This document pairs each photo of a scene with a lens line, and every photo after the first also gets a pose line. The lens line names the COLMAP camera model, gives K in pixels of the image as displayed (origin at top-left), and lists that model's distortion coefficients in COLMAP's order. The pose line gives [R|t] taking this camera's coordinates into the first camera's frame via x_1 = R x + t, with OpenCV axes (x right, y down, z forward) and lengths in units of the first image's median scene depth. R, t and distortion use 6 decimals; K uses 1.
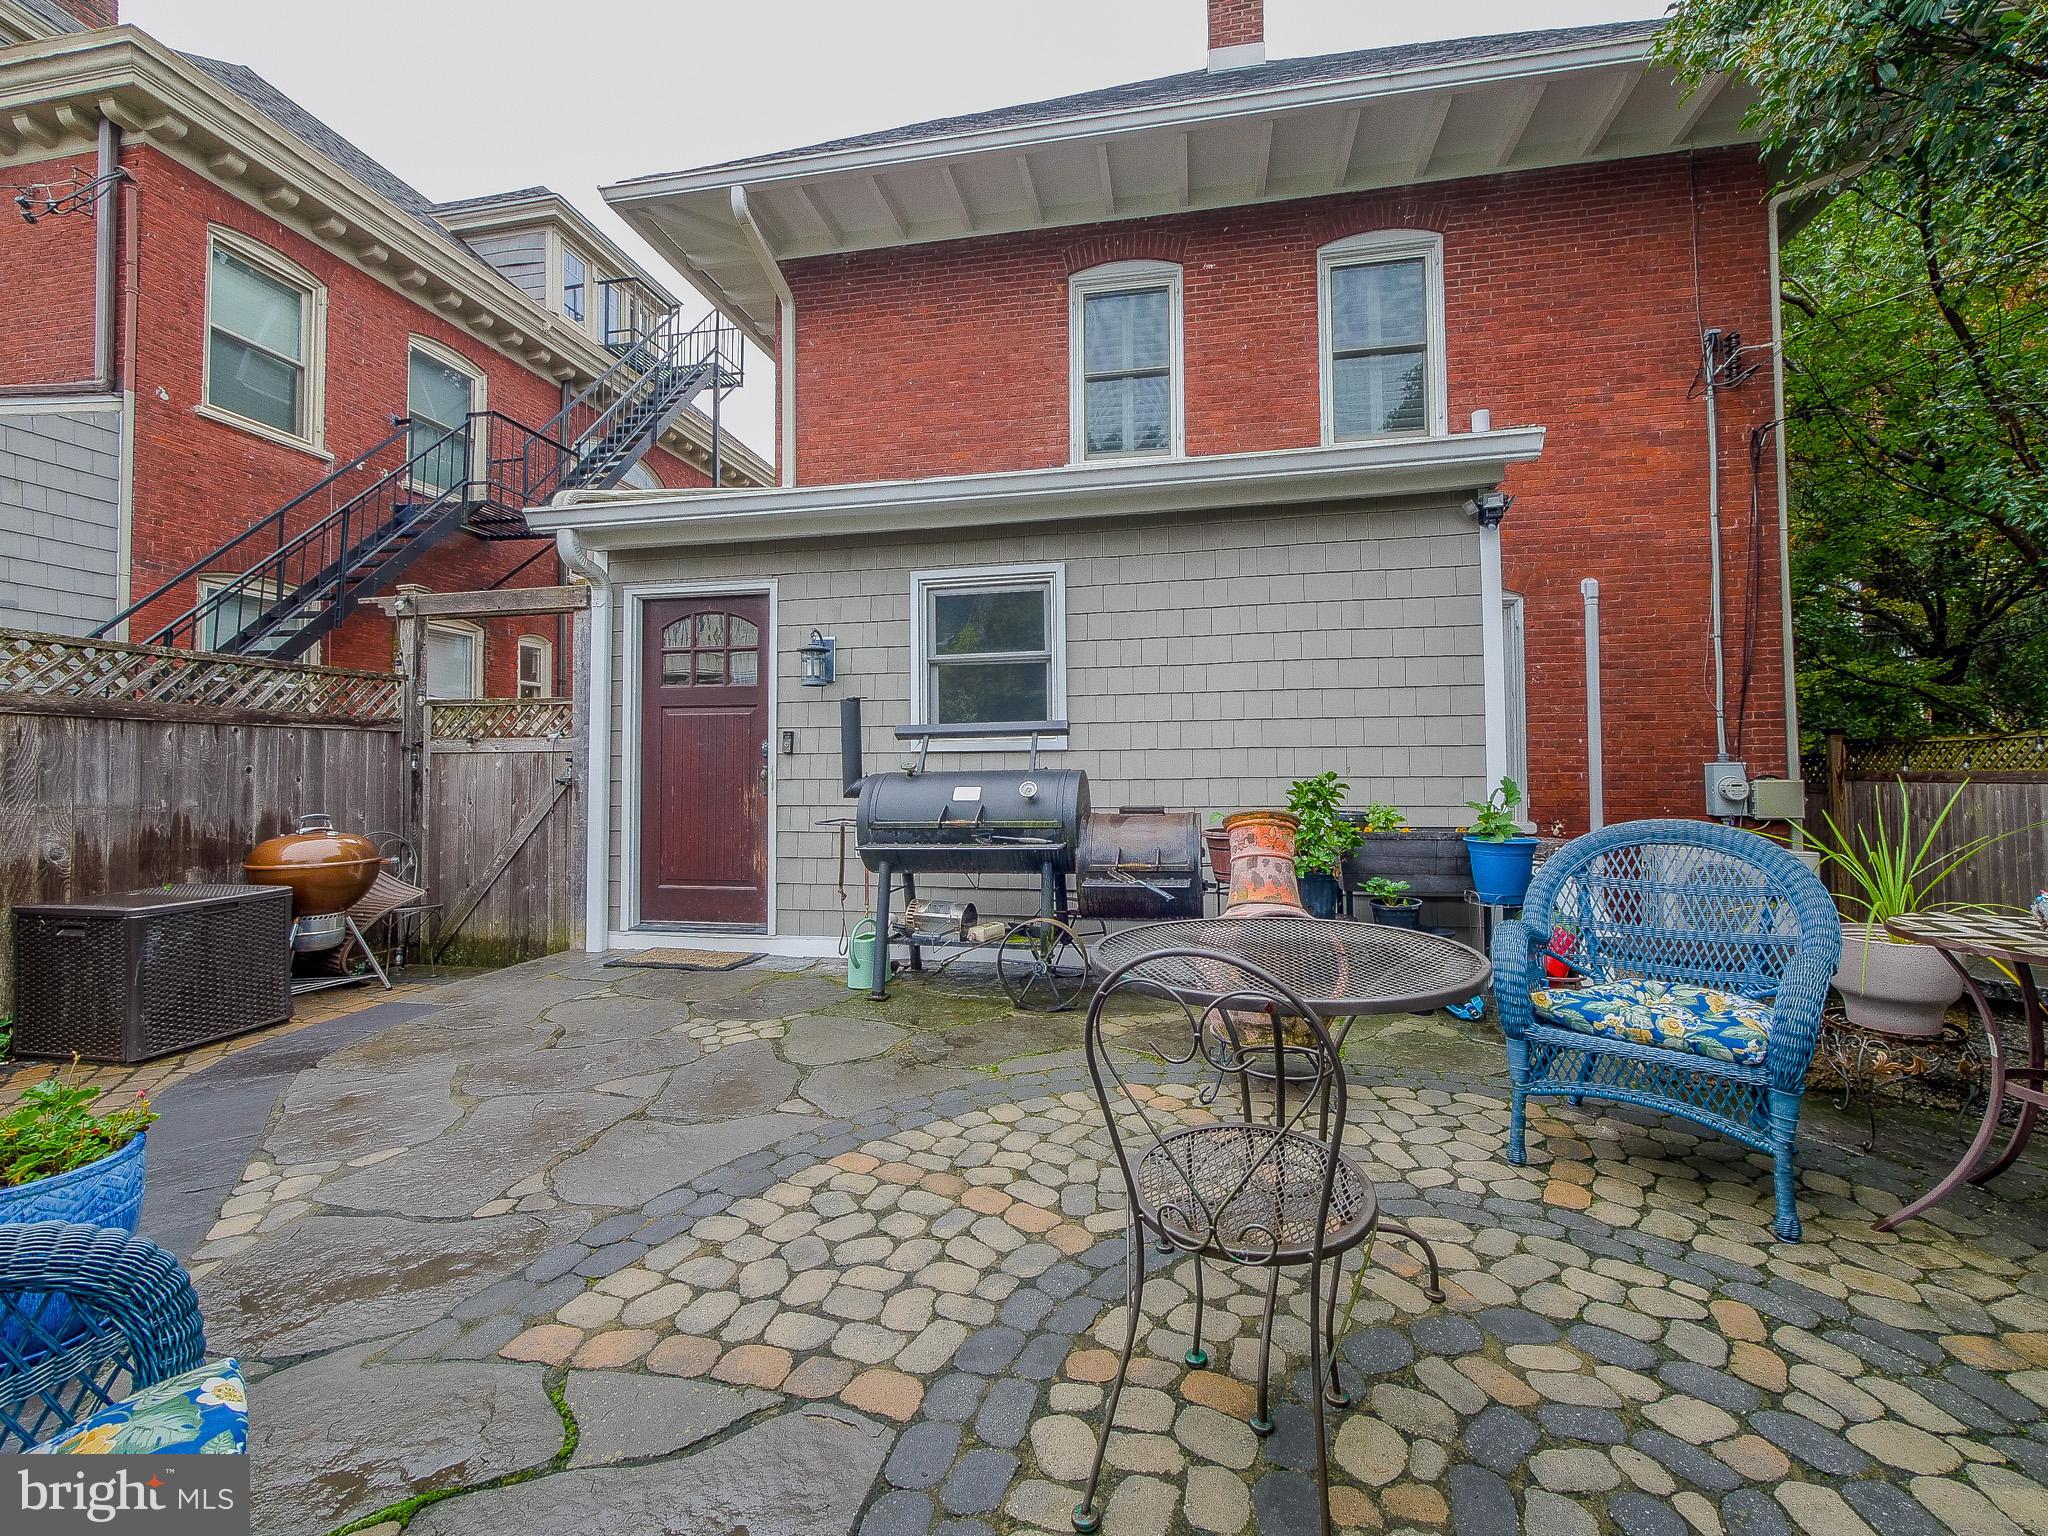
lens RADIAL K [[855.2, 0, 1036.8], [0, 855.2, 758.1], [0, 0, 1]] dist [-0.002837, 0.000307]
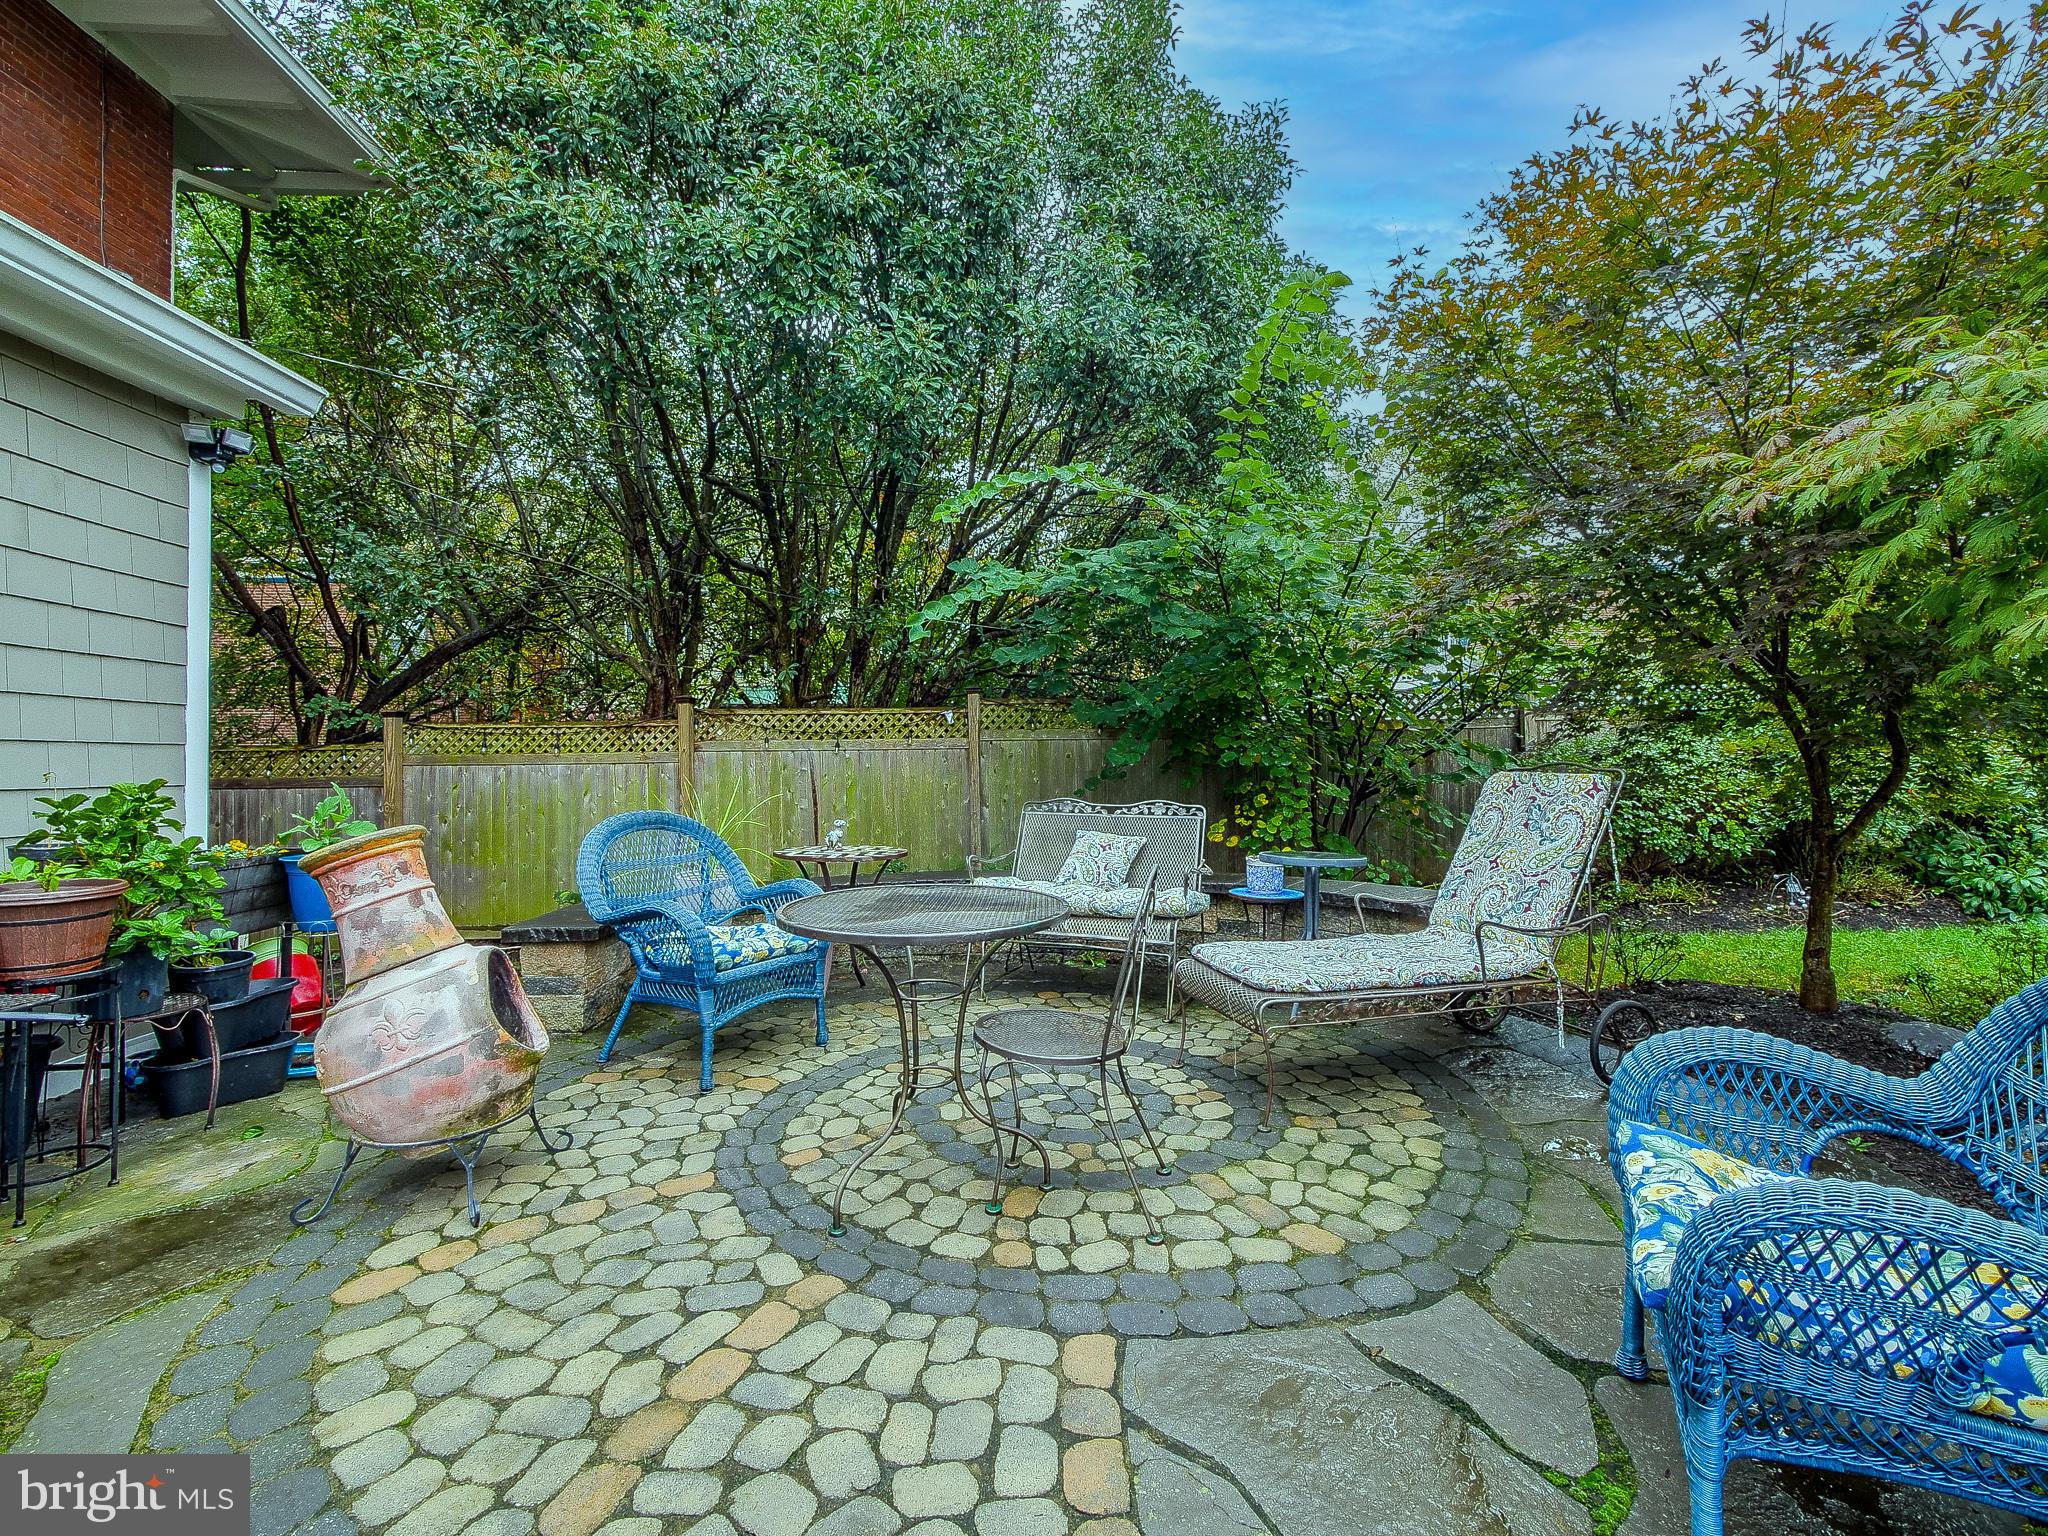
lens RADIAL K [[855.2, 0, 1035.9], [0, 855.2, 762.2], [0, 0, 1]] dist [-0.002837, 0.000307]
pose [[-0.233496, 0.010837, 0.972297, -0.798758], [-0.002865, 0.999926, -0.011833, 0.014643], [-0.972354, -0.005549, -0.233448, 0.881338]]
